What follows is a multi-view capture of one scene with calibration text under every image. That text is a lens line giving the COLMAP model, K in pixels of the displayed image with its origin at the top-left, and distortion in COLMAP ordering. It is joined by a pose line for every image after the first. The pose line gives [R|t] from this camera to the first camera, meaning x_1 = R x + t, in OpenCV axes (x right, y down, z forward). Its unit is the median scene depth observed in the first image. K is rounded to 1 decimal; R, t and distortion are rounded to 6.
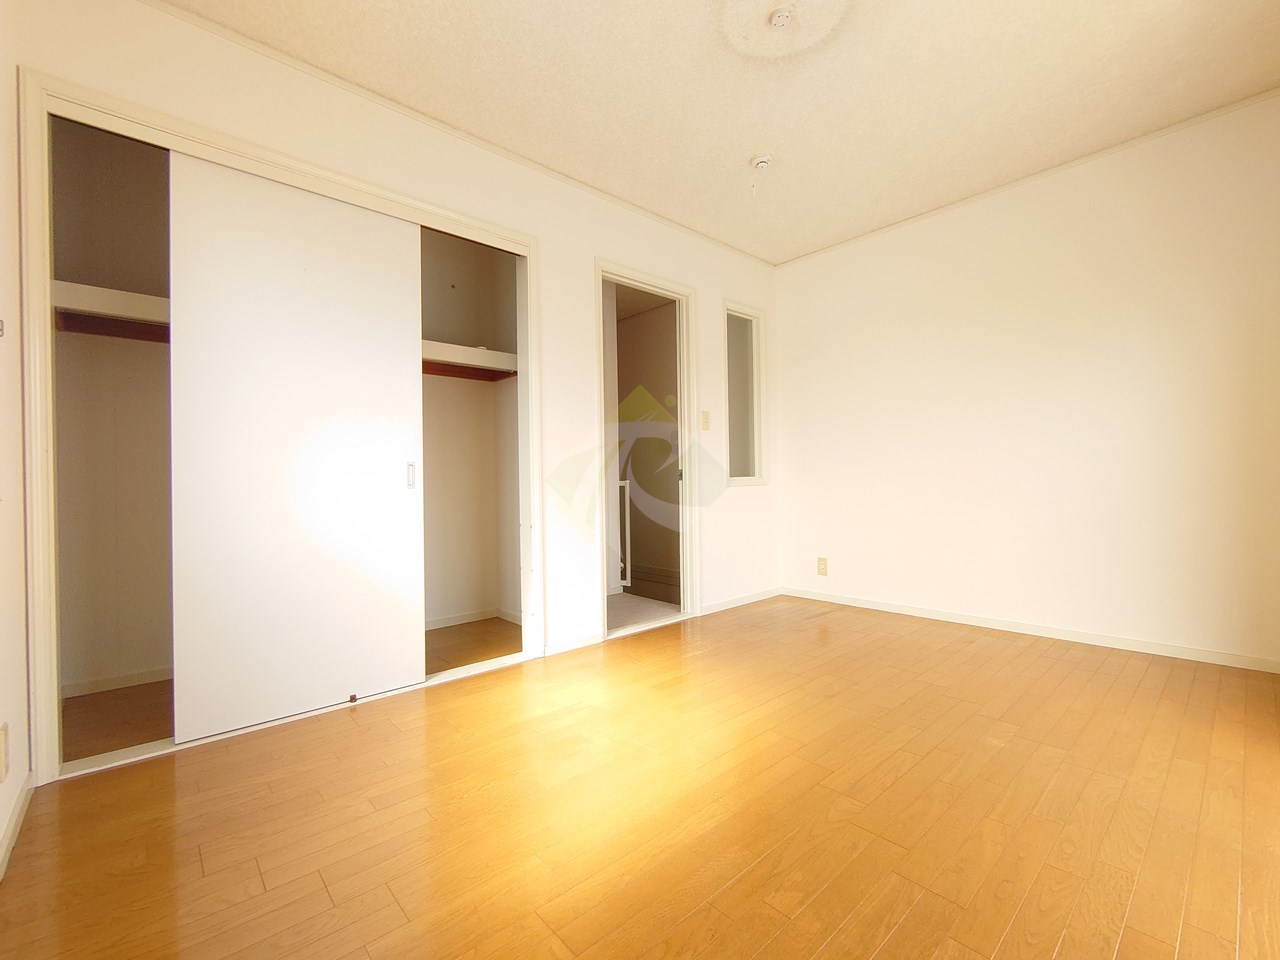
lens RADIAL K [[550.2, 0, 644.2], [0, 550.2, 480.6], [0, 0, 1]] dist [-0.001200, -0.000989]
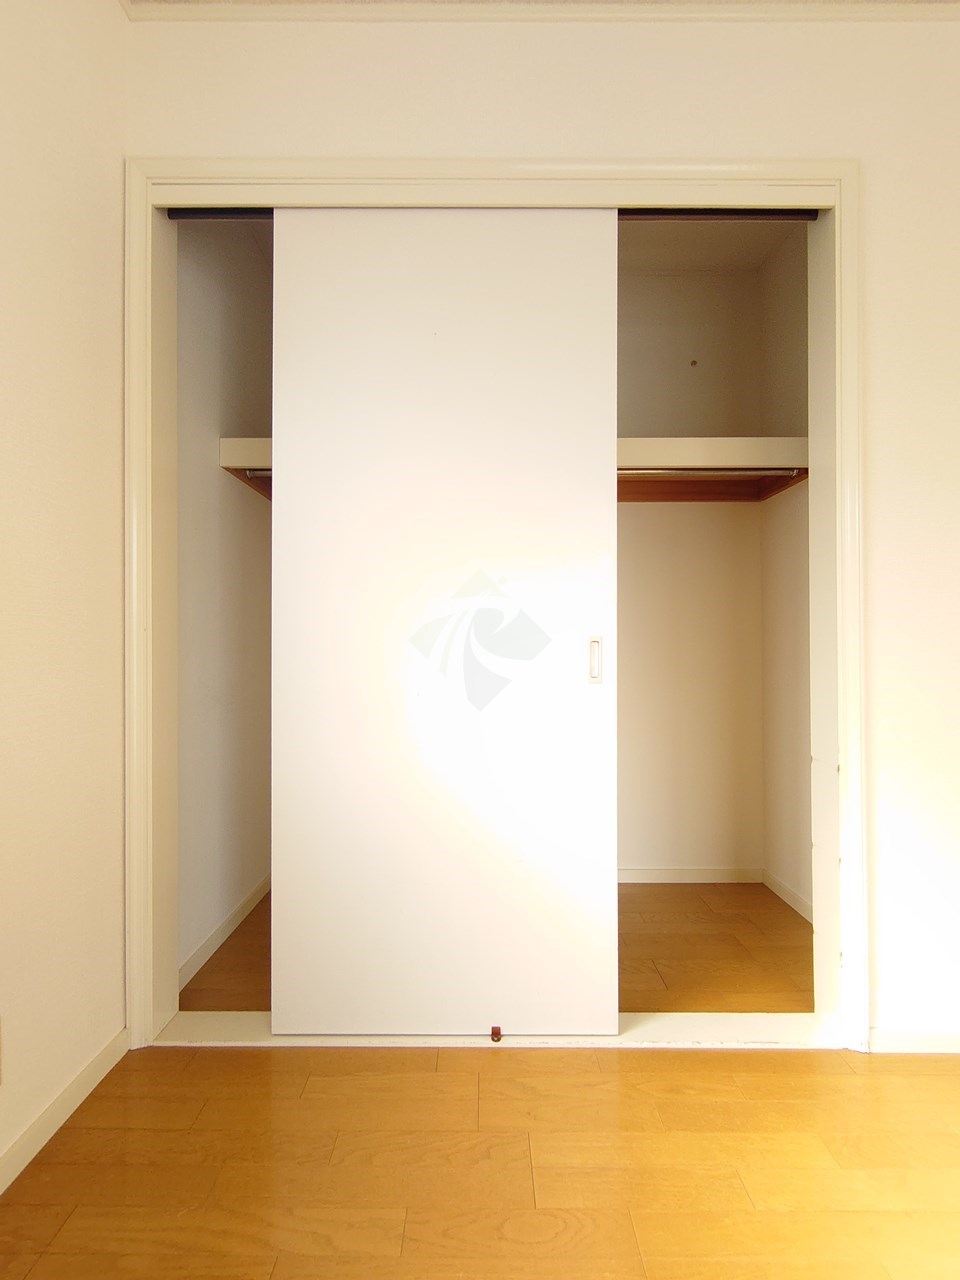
lens RADIAL K [[548.9, 0, 471.9], [0, 548.9, 657.3], [0, 0, 1]] dist [0.000525, -0.000201]
pose [[0.727279, 0.011668, -0.686243, -0.118189], [-0.010326, 0.999928, 0.006058, -0.016425], [0.686264, 0.002681, 0.727347, 0.456828]]
